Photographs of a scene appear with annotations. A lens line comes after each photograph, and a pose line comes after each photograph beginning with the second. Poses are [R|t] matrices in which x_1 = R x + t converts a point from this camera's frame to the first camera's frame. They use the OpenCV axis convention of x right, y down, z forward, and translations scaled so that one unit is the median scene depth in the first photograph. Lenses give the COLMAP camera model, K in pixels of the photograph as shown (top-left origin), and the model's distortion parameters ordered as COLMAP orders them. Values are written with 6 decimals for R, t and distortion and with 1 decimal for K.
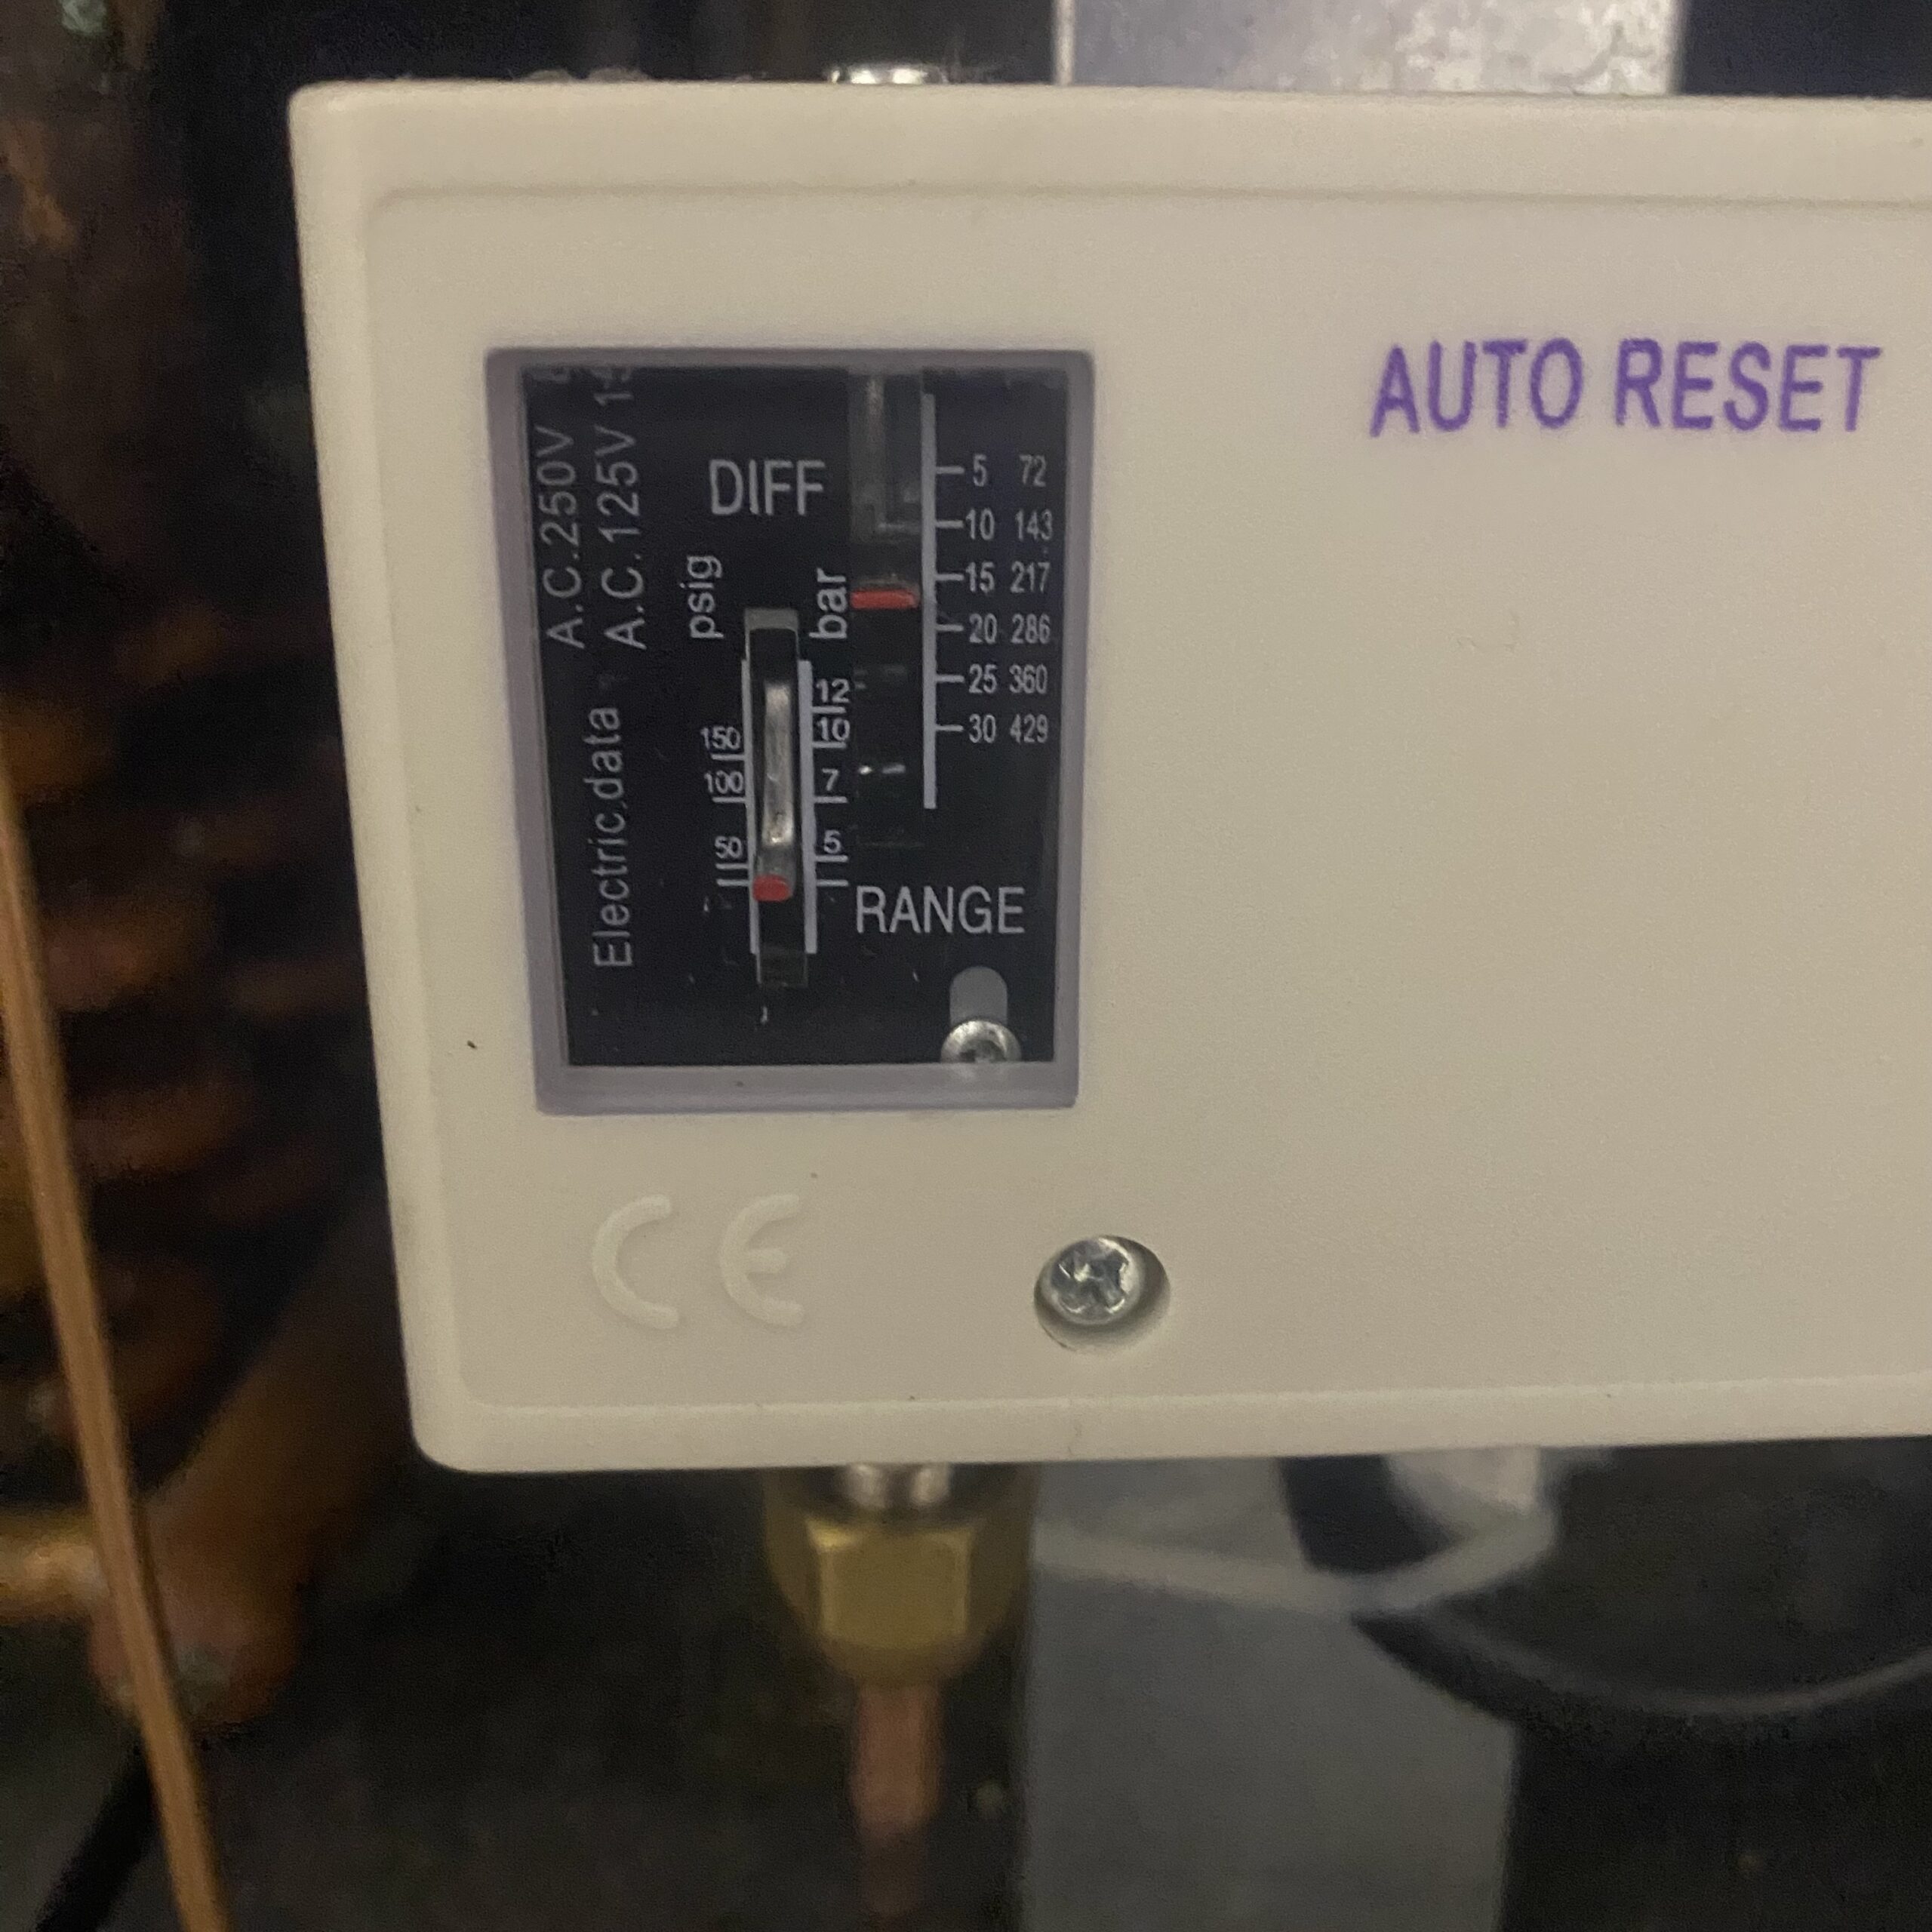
lens RADIAL K [[1787.8, 0, 970.1], [0, 1787.8, 961.2], [0, 0, 1]] dist [0.006412, 0.000000]
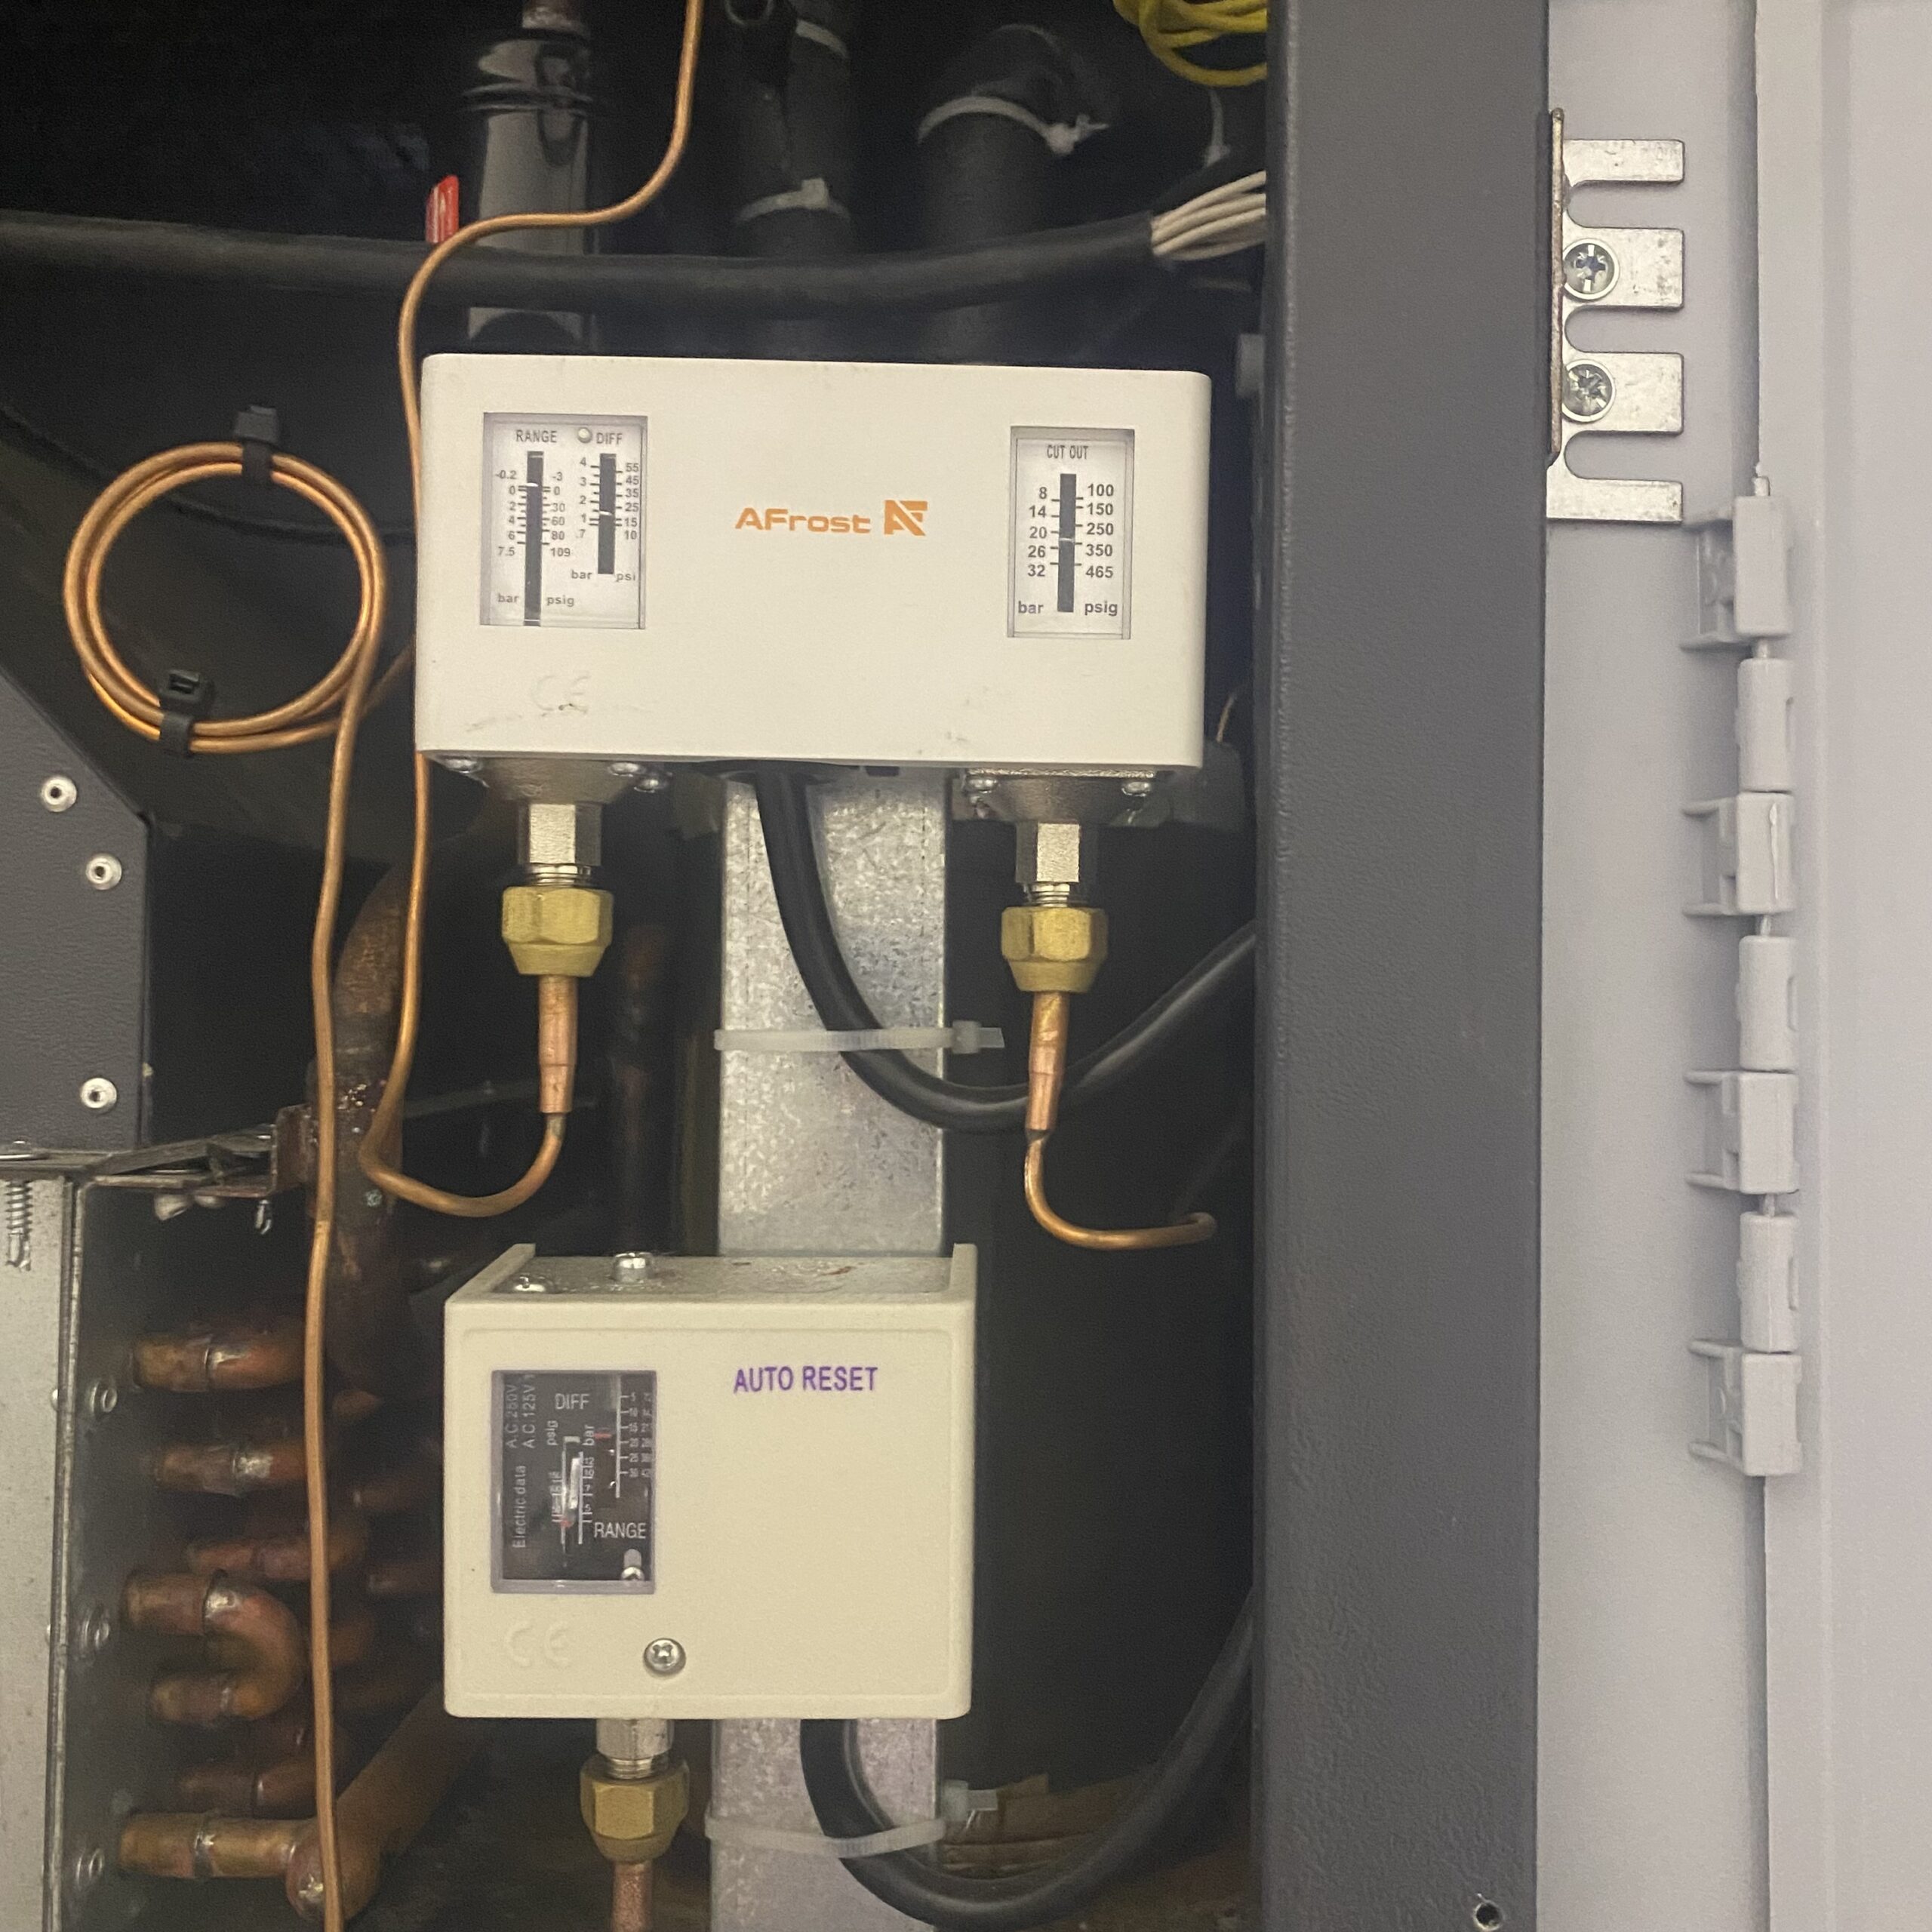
lens RADIAL K [[1913.6, 0, 961.6], [0, 1913.6, 961.6], [0, 0, 1]] dist [-0.009304, 0.000000]
pose [[0.998471, -0.009210, -0.054514, 0.824414], [-0.008823, 0.946841, -0.321581, 0.107426], [0.054578, 0.321570, 0.945312, -2.646405]]
